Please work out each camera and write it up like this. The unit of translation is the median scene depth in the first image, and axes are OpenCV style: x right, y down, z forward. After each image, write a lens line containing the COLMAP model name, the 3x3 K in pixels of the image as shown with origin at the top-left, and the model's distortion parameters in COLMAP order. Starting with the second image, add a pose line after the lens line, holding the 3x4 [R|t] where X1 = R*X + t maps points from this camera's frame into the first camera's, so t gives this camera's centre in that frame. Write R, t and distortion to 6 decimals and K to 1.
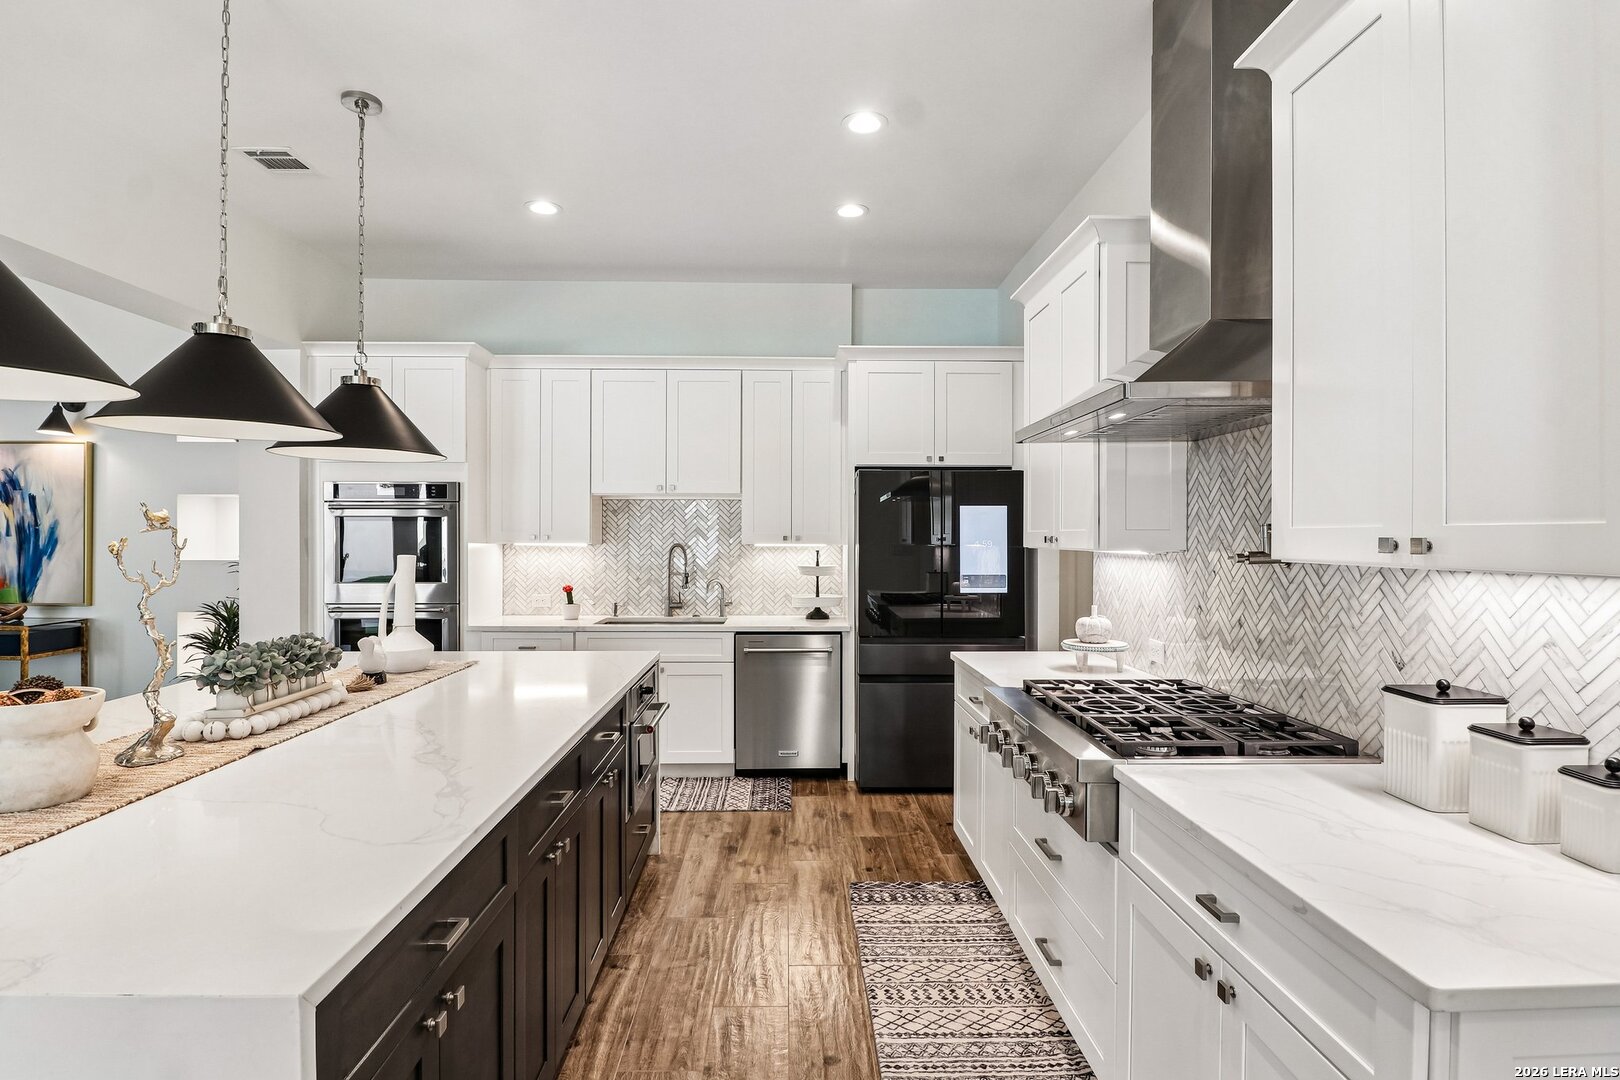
lens RADIAL K [[840.2, 0, 810.0], [0, 840.2, 540.0], [0, 0, 1]] dist [0.000036, -0.000043]
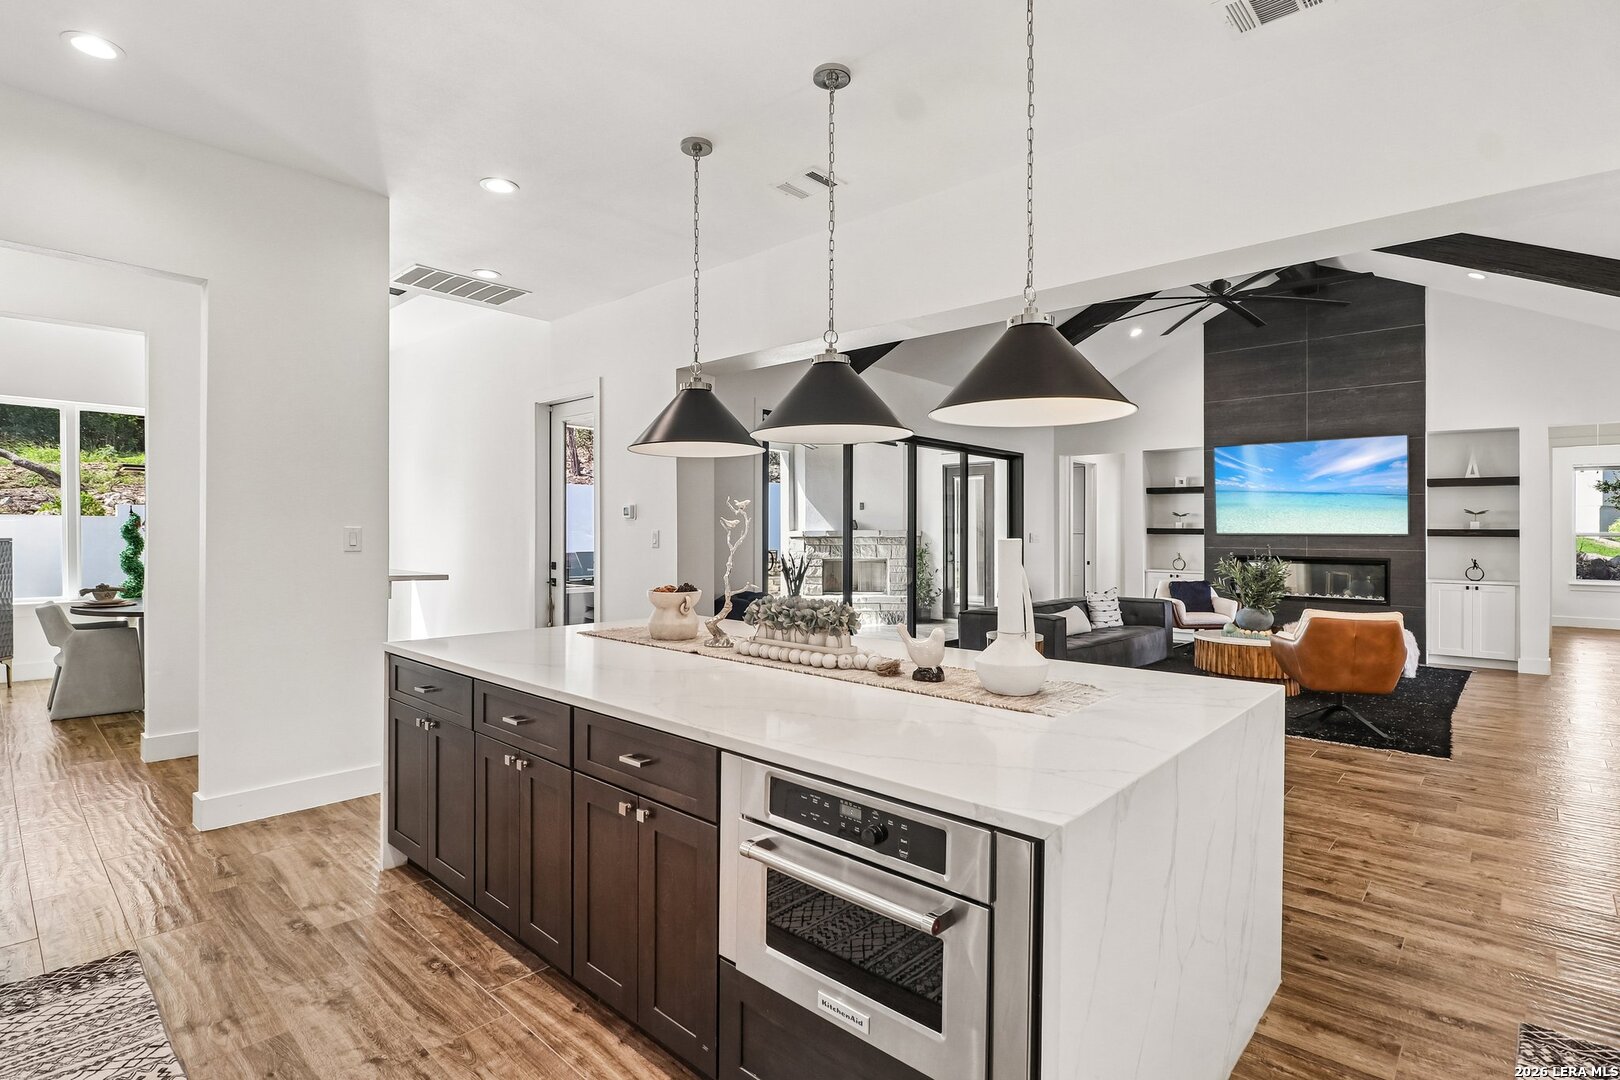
lens RADIAL K [[779.3, 0, 804.0], [0, 779.3, 520.6], [0, 0, 1]] dist [0.001535, -0.015772]
pose [[-0.697318, -0.004511, -0.716748, 0.210779], [-0.002679, 0.999990, -0.003688, 0.005708], [0.716757, -0.000651, -0.697323, 1.864715]]
